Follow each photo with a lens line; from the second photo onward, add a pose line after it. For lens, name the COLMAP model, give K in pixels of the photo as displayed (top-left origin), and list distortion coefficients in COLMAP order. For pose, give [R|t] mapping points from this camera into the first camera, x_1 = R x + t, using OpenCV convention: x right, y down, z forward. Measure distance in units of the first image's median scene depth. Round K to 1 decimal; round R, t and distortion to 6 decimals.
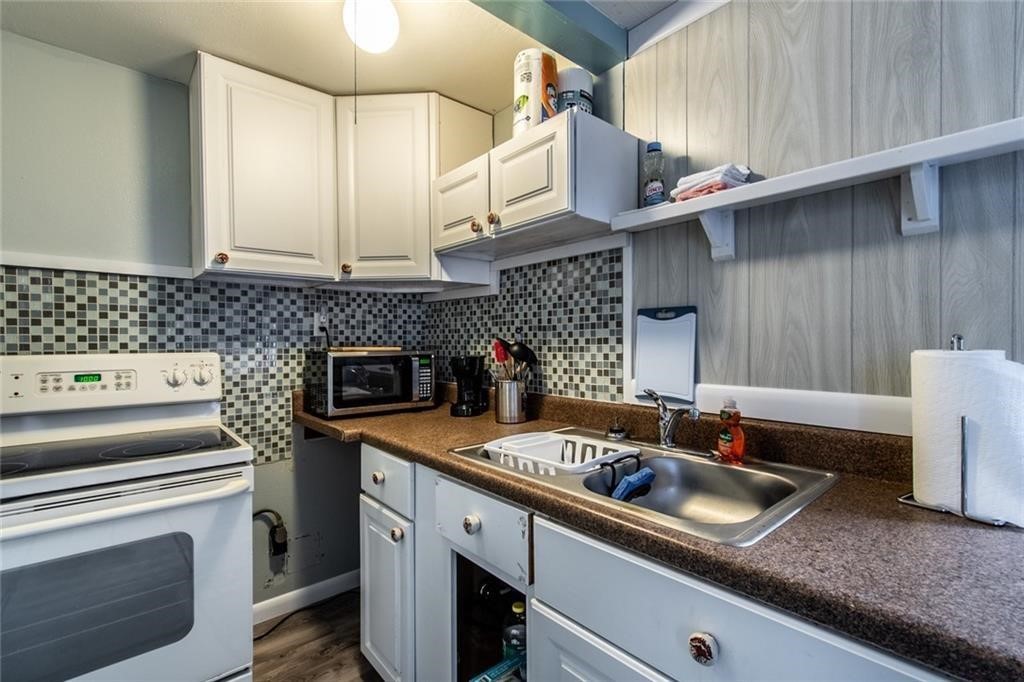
lens RADIAL K [[465.7, 0, 513.0], [0, 465.7, 342.5], [0, 0, 1]] dist [0.001928, -0.000779]
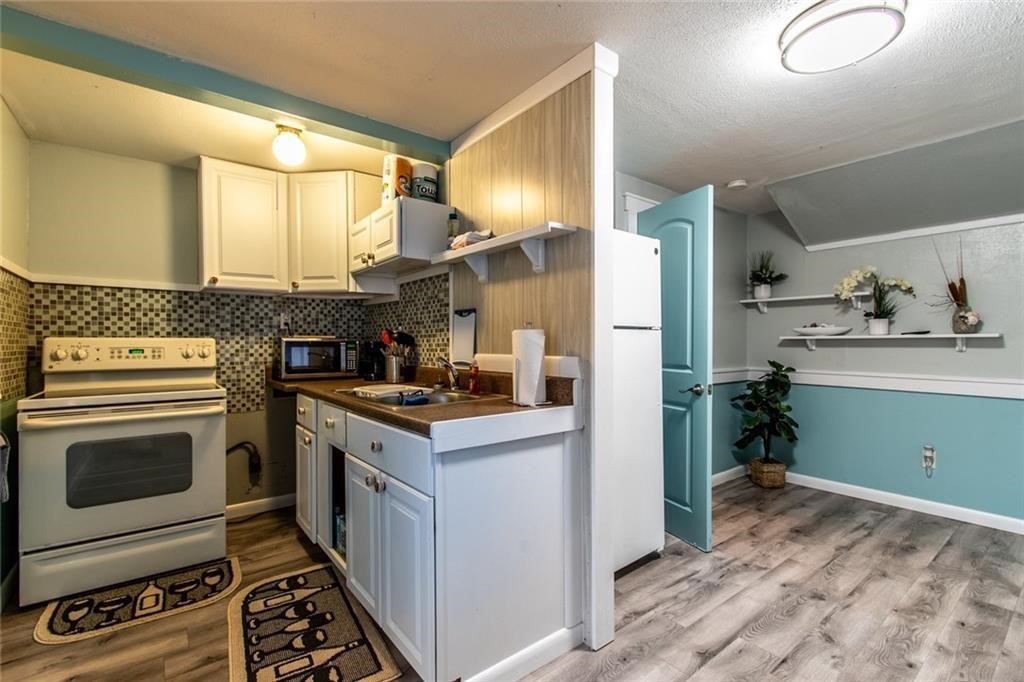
lens RADIAL K [[465.7, 0, 512.0], [0, 465.7, 342.7], [0, 0, 1]] dist [0.001928, -0.000779]
pose [[0.998570, 0.002459, -0.053408, 0.496979], [-0.002557, 0.999995, -0.001766, 0.040072], [0.053403, 0.001900, 0.998571, -0.567675]]
